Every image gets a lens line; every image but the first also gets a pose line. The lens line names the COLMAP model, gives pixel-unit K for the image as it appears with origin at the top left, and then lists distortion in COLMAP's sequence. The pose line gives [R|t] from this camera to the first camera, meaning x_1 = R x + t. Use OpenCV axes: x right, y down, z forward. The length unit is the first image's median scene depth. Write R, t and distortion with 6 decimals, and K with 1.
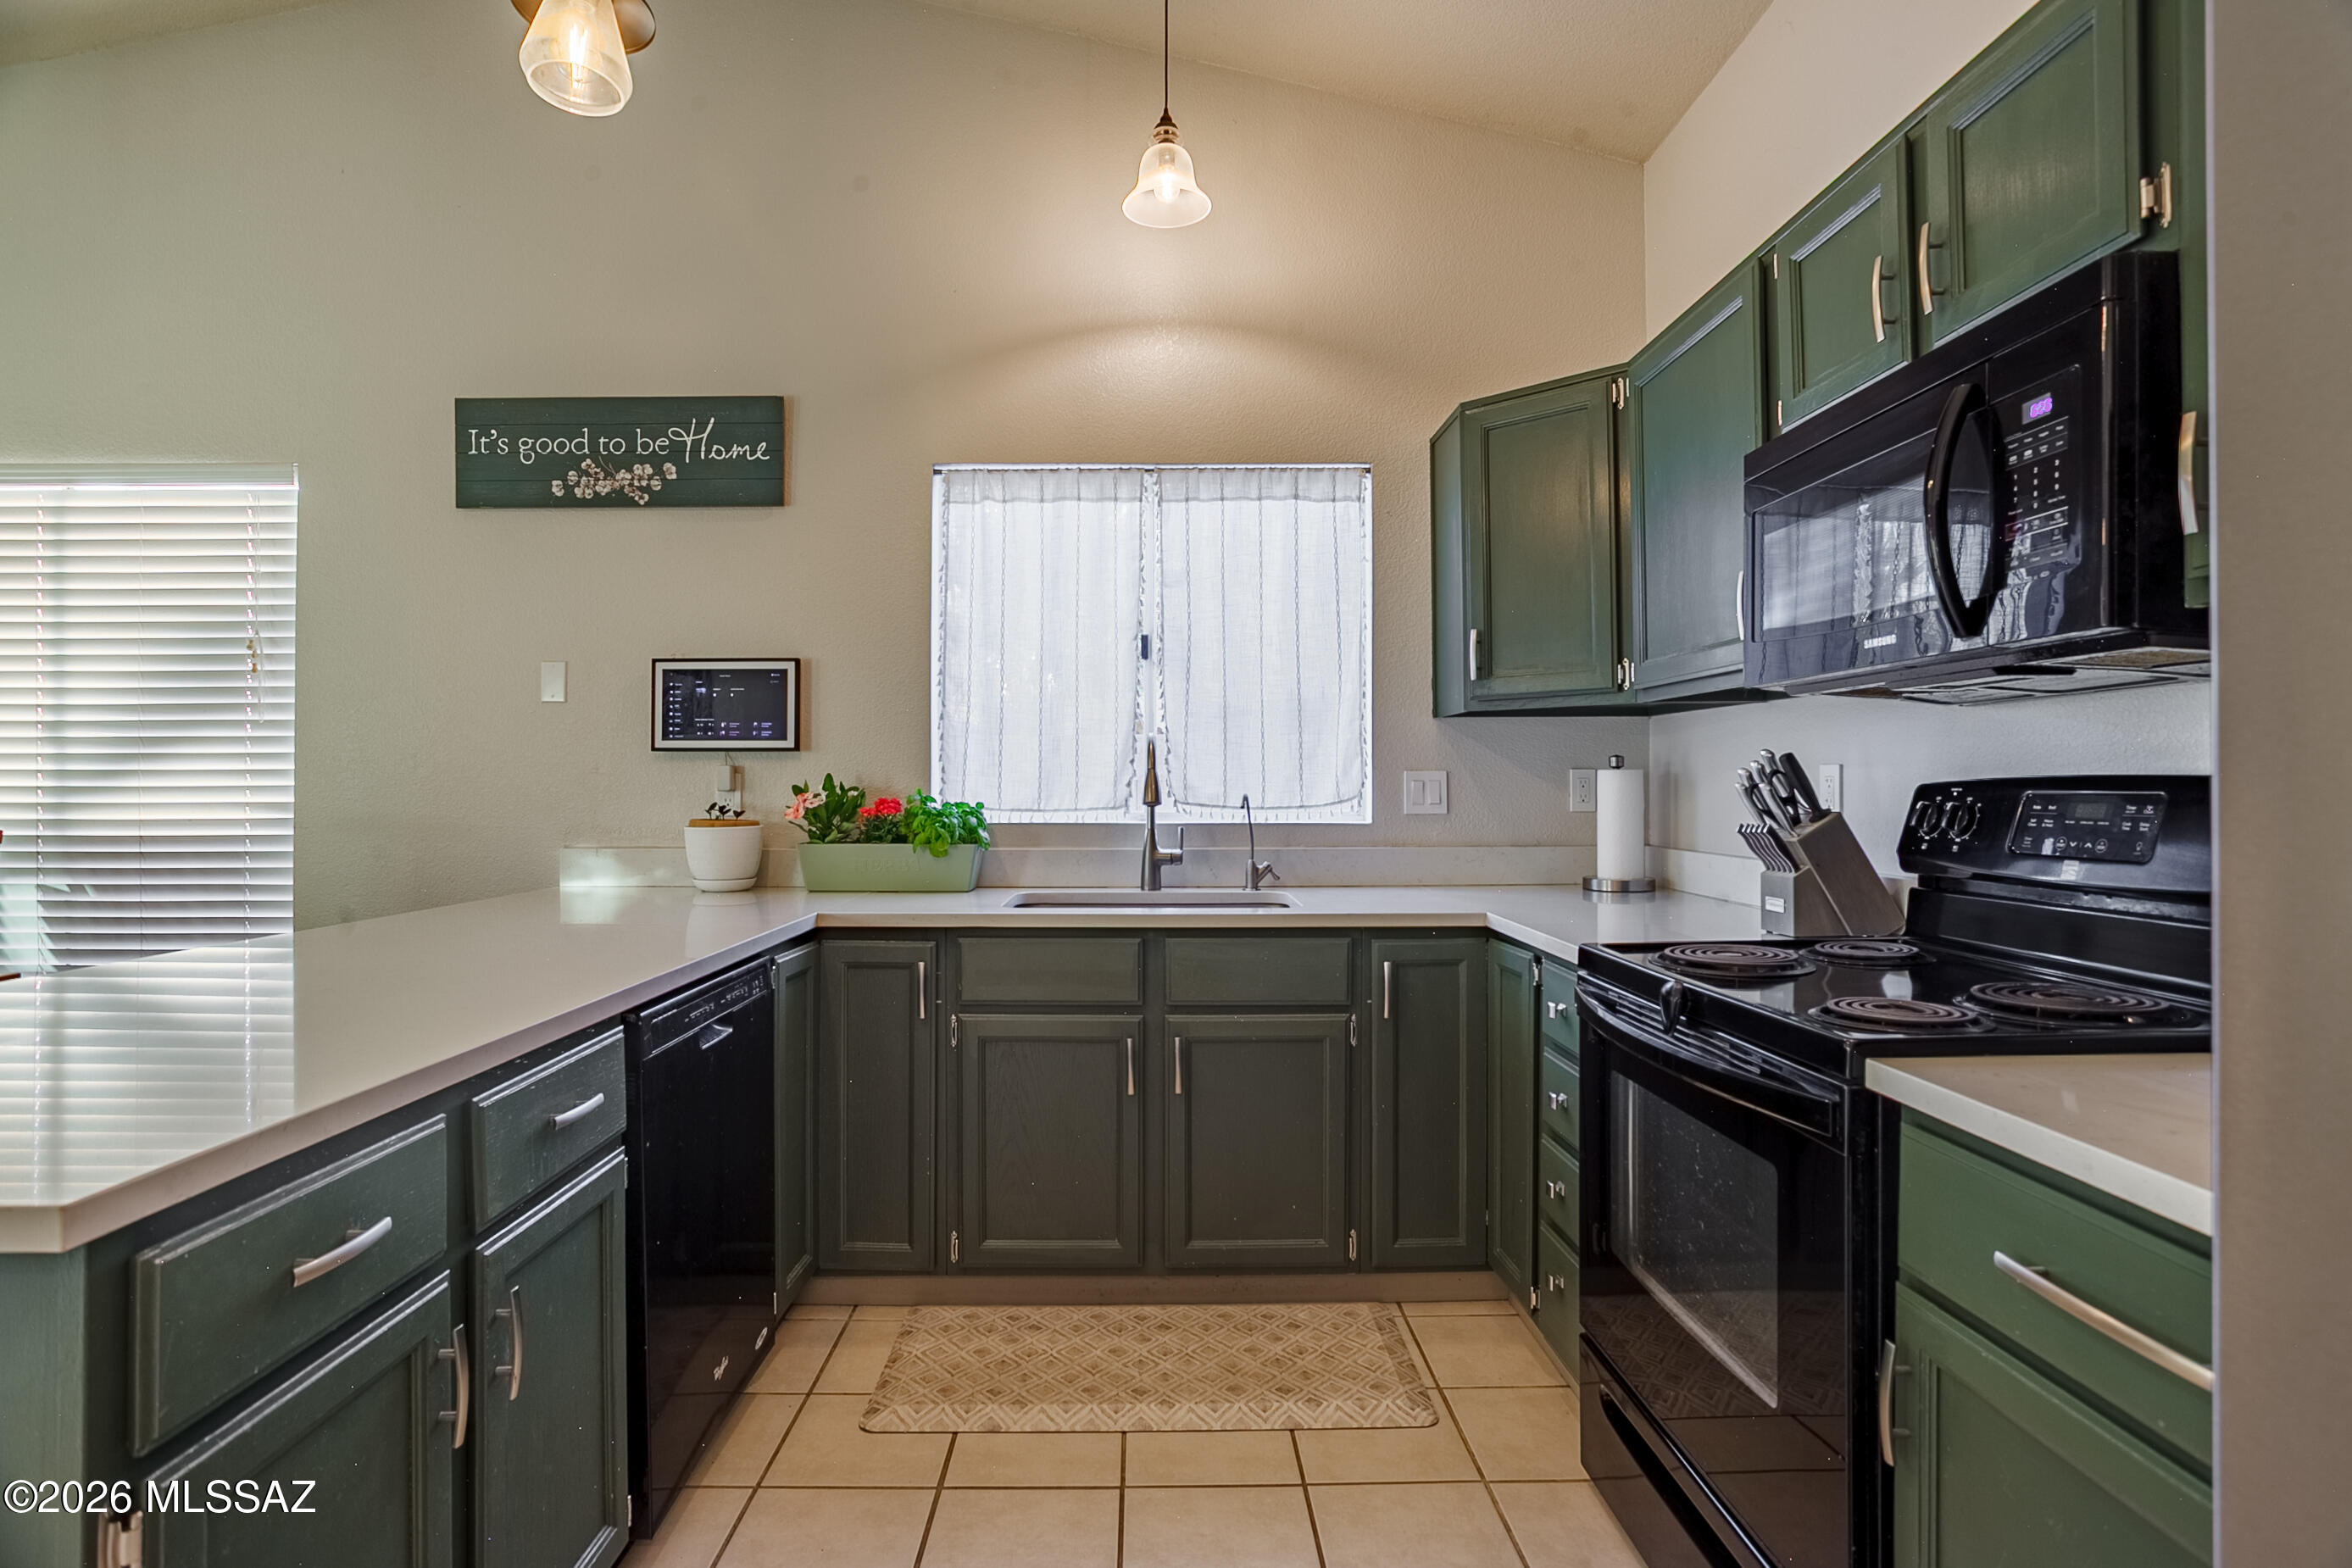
lens RADIAL K [[1158.1, 0, 1163.9], [0, 1158.1, 770.8], [0, 0, 1]] dist [-0.057785, 0.025043]
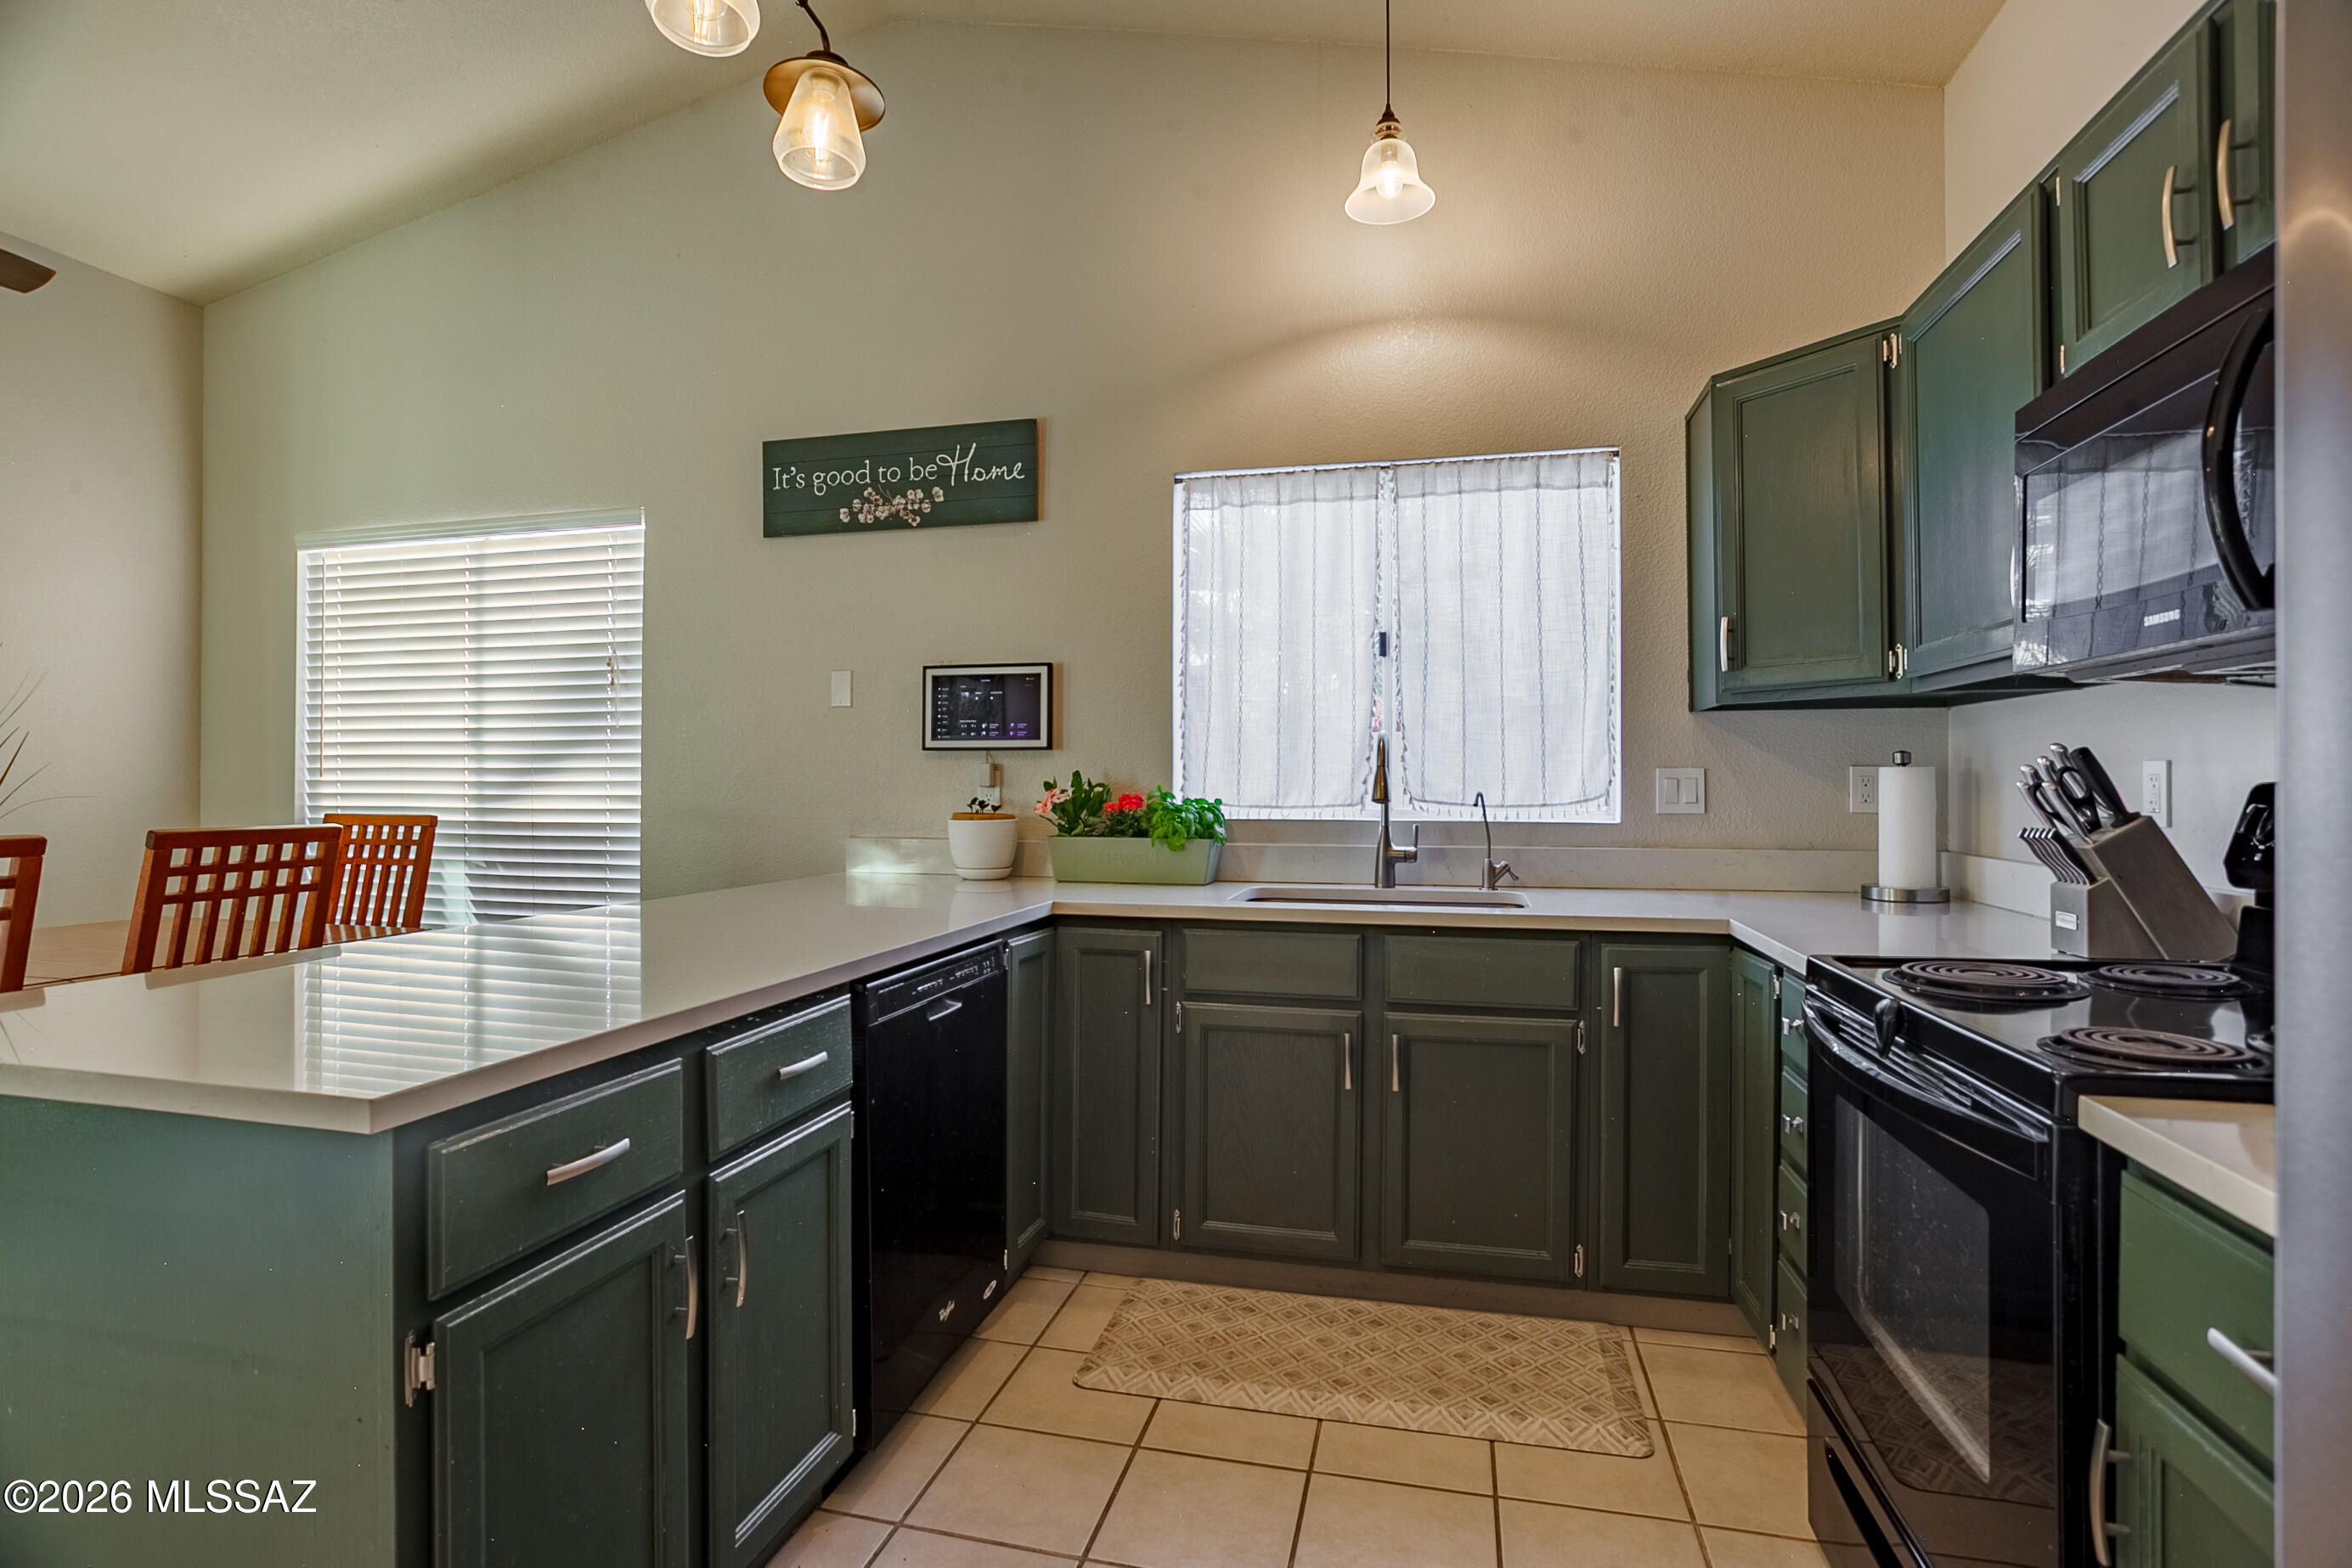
lens RADIAL K [[1158.1, 0, 1167.4], [0, 1158.1, 768.3], [0, 0, 1]] dist [-0.057785, 0.025043]
pose [[0.967091, -0.000415, -0.254431, 0.060930], [0.000540, 1.000000, 0.000419, -0.000445], [0.254430, -0.000543, 0.967091, -0.010406]]
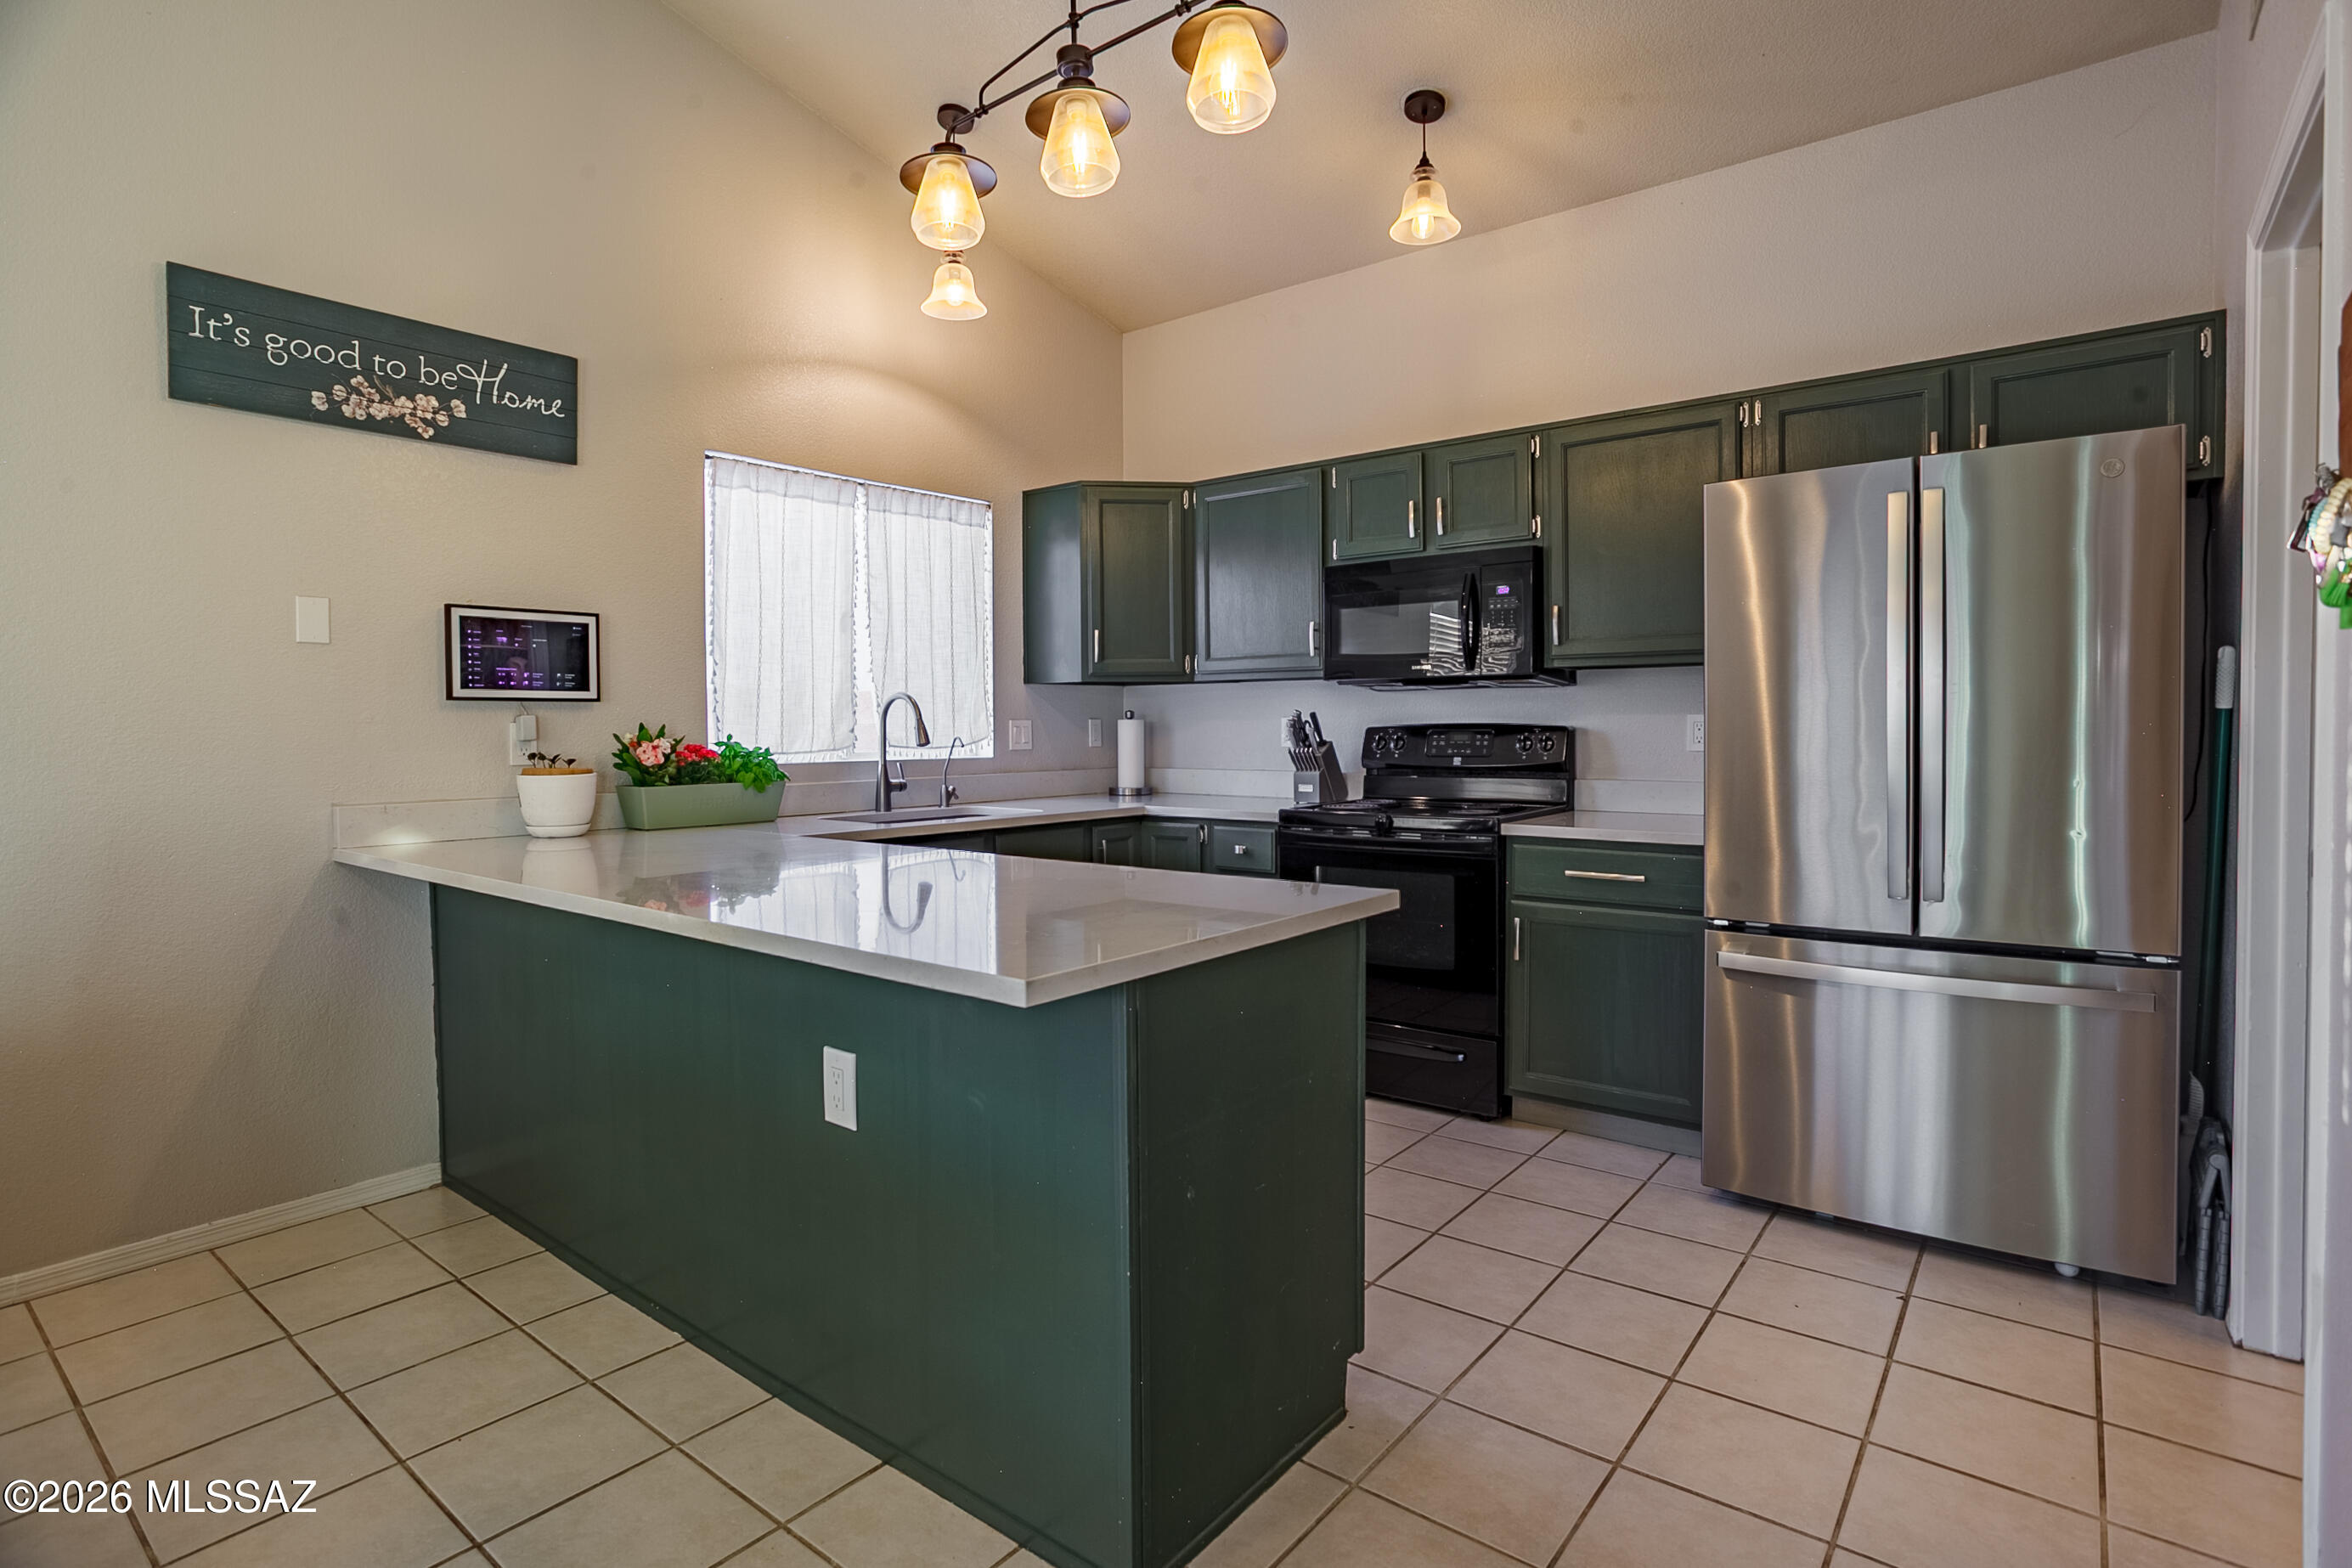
lens RADIAL K [[1158.1, 0, 1175.6], [0, 1158.1, 734.5], [0, 0, 1]] dist [-0.057785, 0.025043]
pose [[0.635394, -0.008204, 0.772144, -0.797953], [-0.002142, 0.999921, 0.012386, -0.000948], [-0.772185, -0.009524, 0.635327, -0.075317]]
